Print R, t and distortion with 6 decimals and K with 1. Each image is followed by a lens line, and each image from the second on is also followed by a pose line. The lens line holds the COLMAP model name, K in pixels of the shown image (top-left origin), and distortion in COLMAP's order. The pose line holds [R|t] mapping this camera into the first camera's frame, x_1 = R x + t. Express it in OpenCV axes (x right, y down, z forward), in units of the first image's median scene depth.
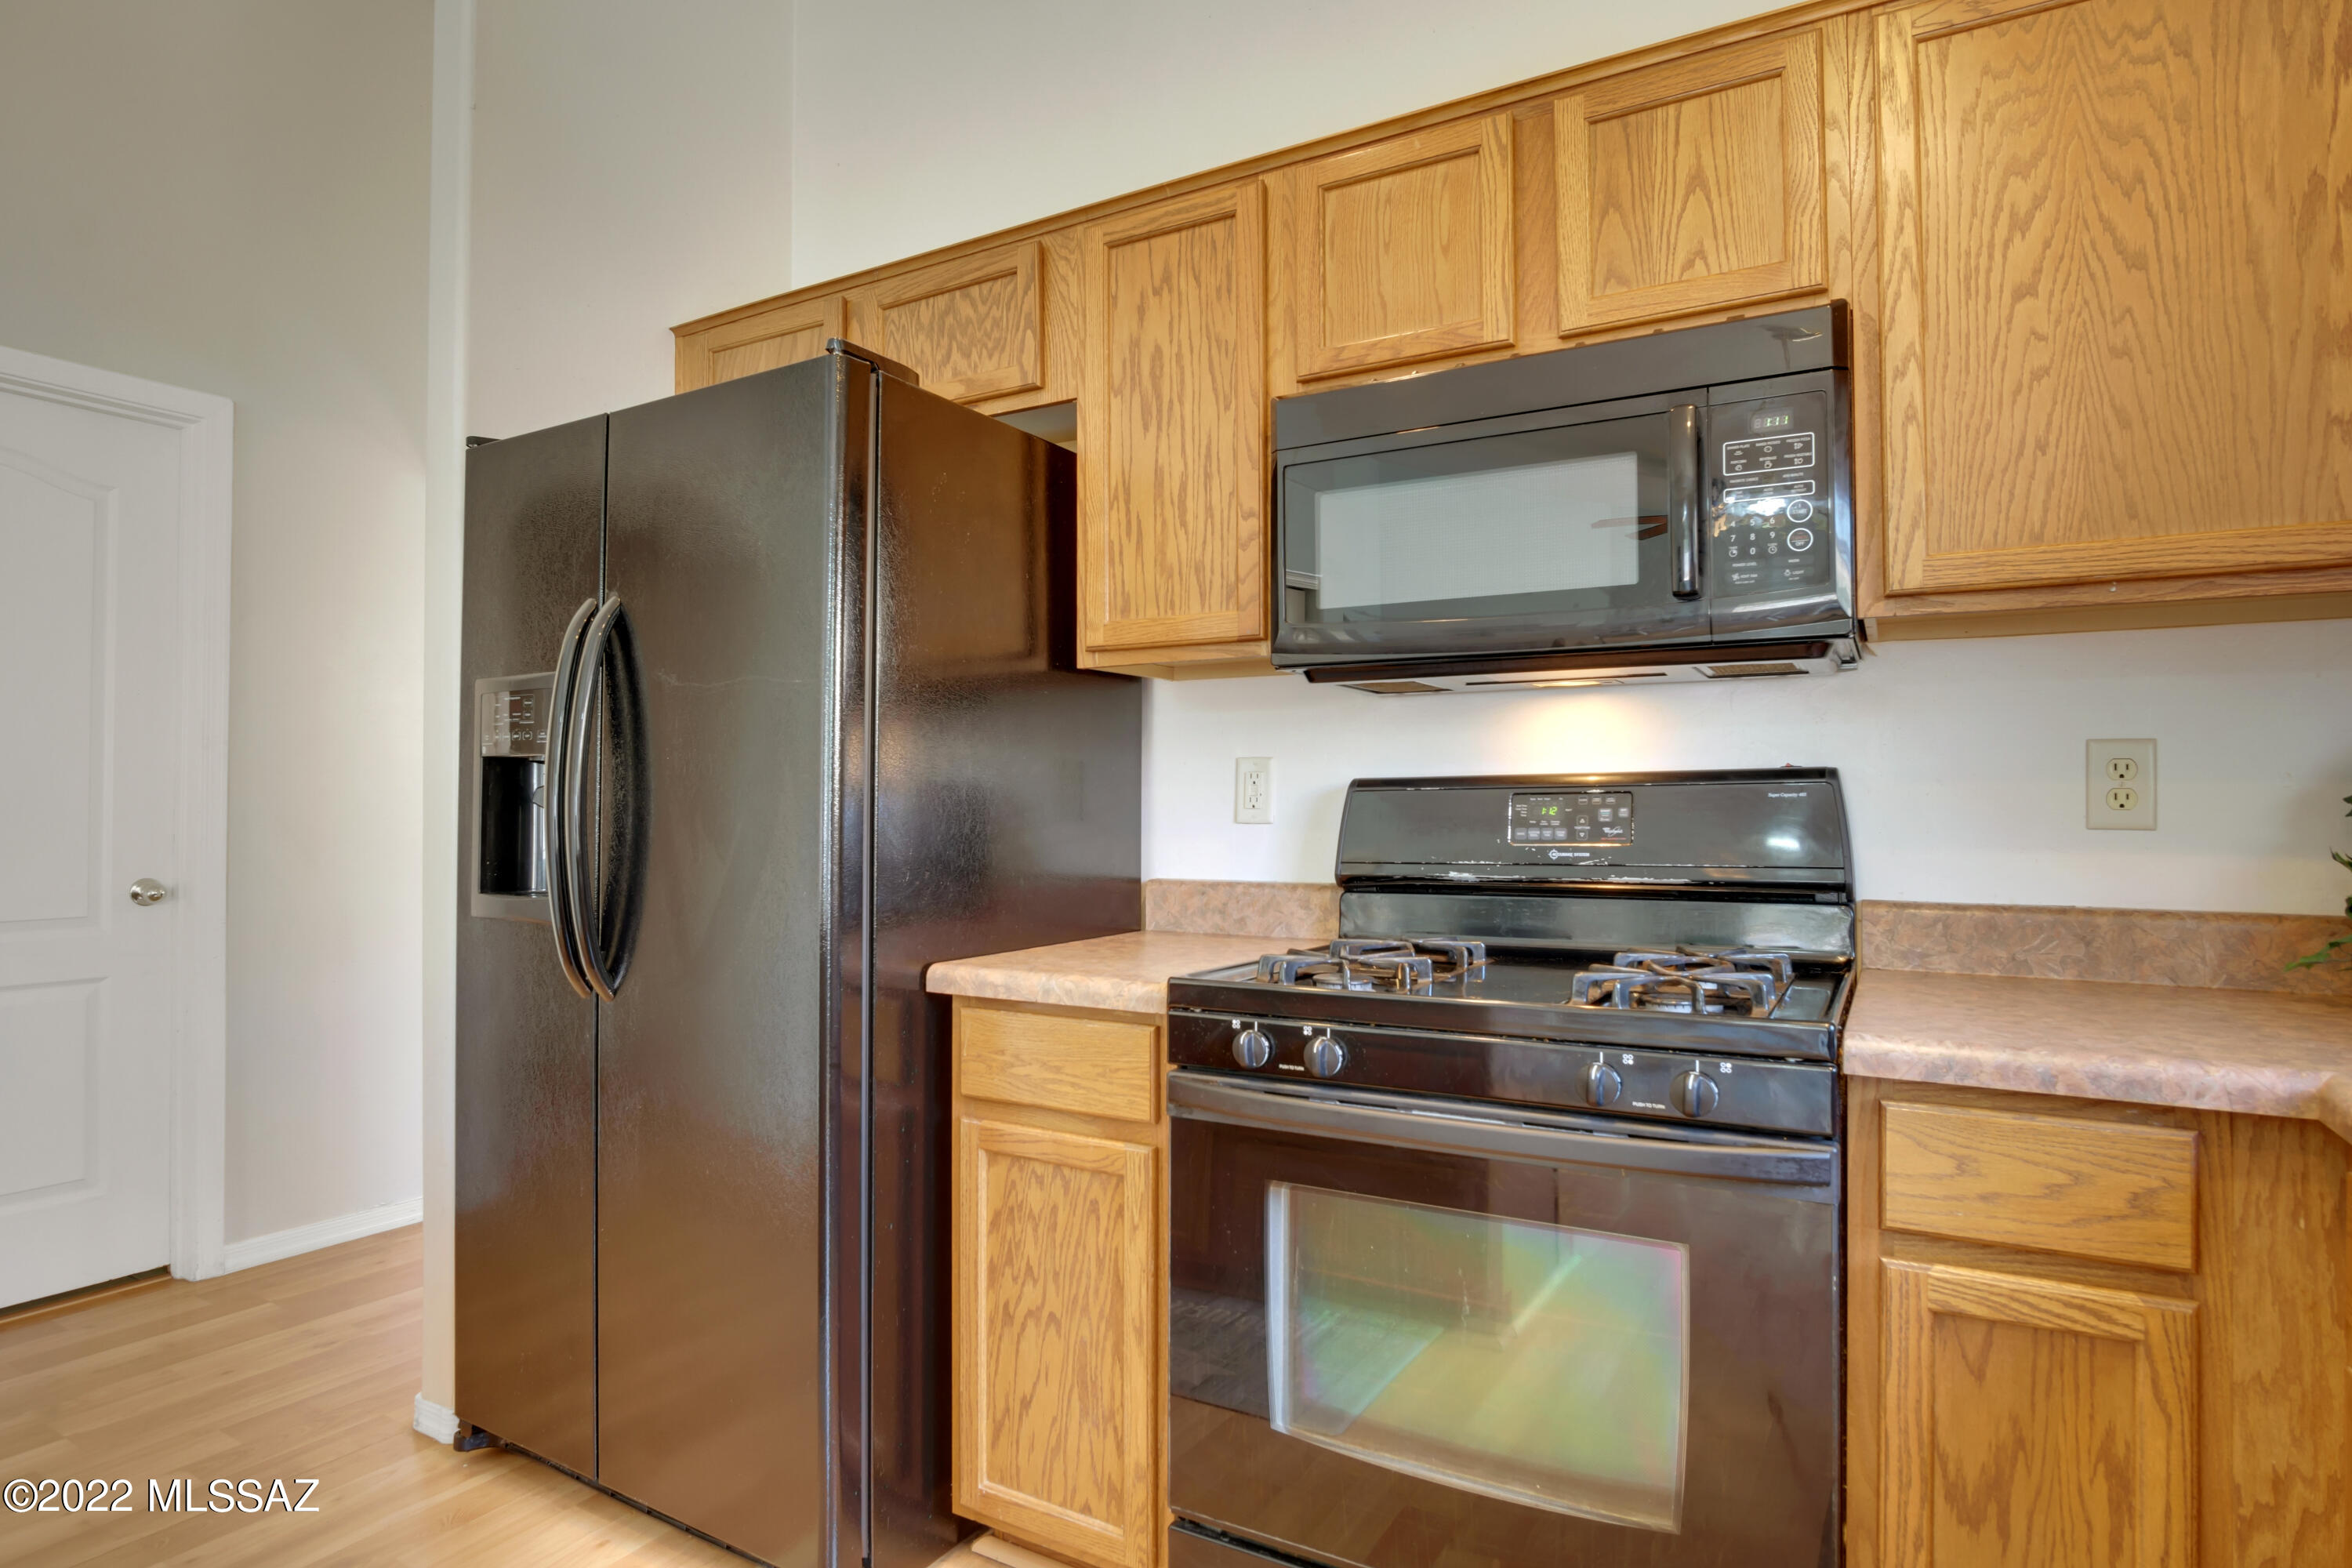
lens RADIAL K [[1265.4, 0, 1184.6], [0, 1265.4, 790.6], [0, 0, 1]] dist [-0.032515, 0.007645]
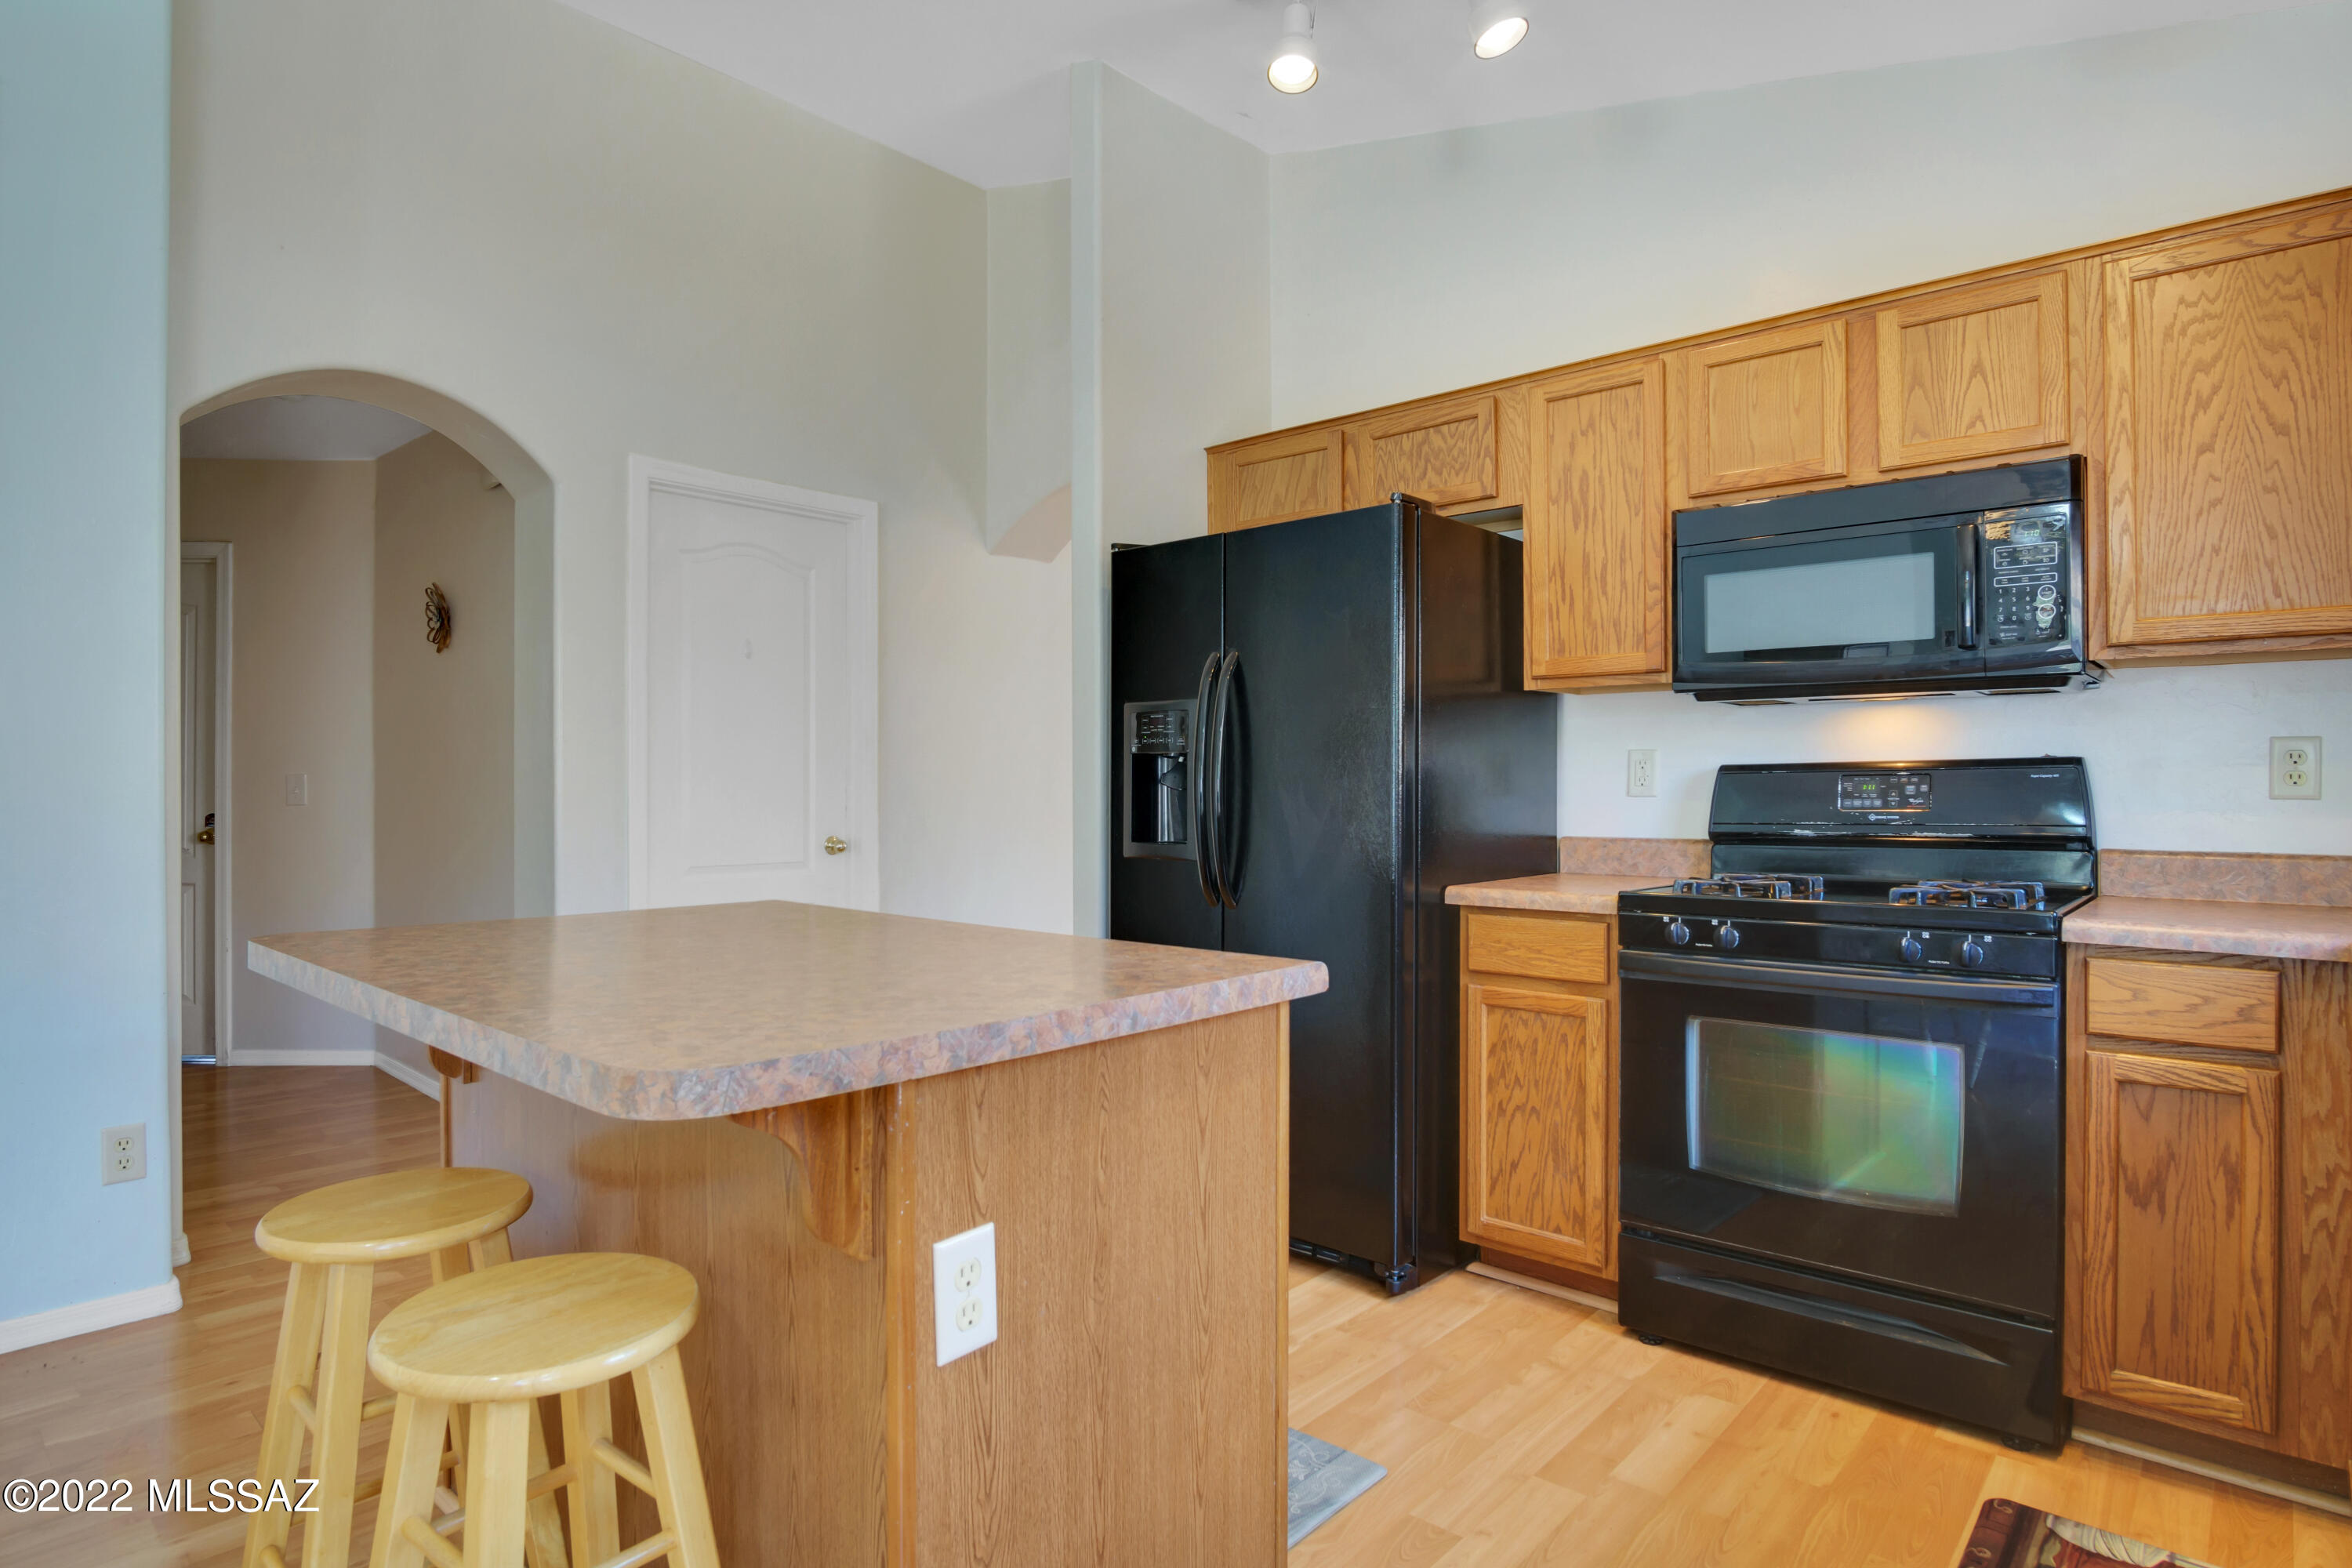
lens RADIAL K [[1265.4, 0, 1218.2], [0, 1265.4, 789.3], [0, 0, 1]] dist [-0.032515, 0.007645]
pose [[0.983854, -0.001699, -0.178966, -0.219922], [0.004480, 0.999875, 0.015134, -0.007742], [0.178918, -0.015692, 0.983739, -0.642466]]
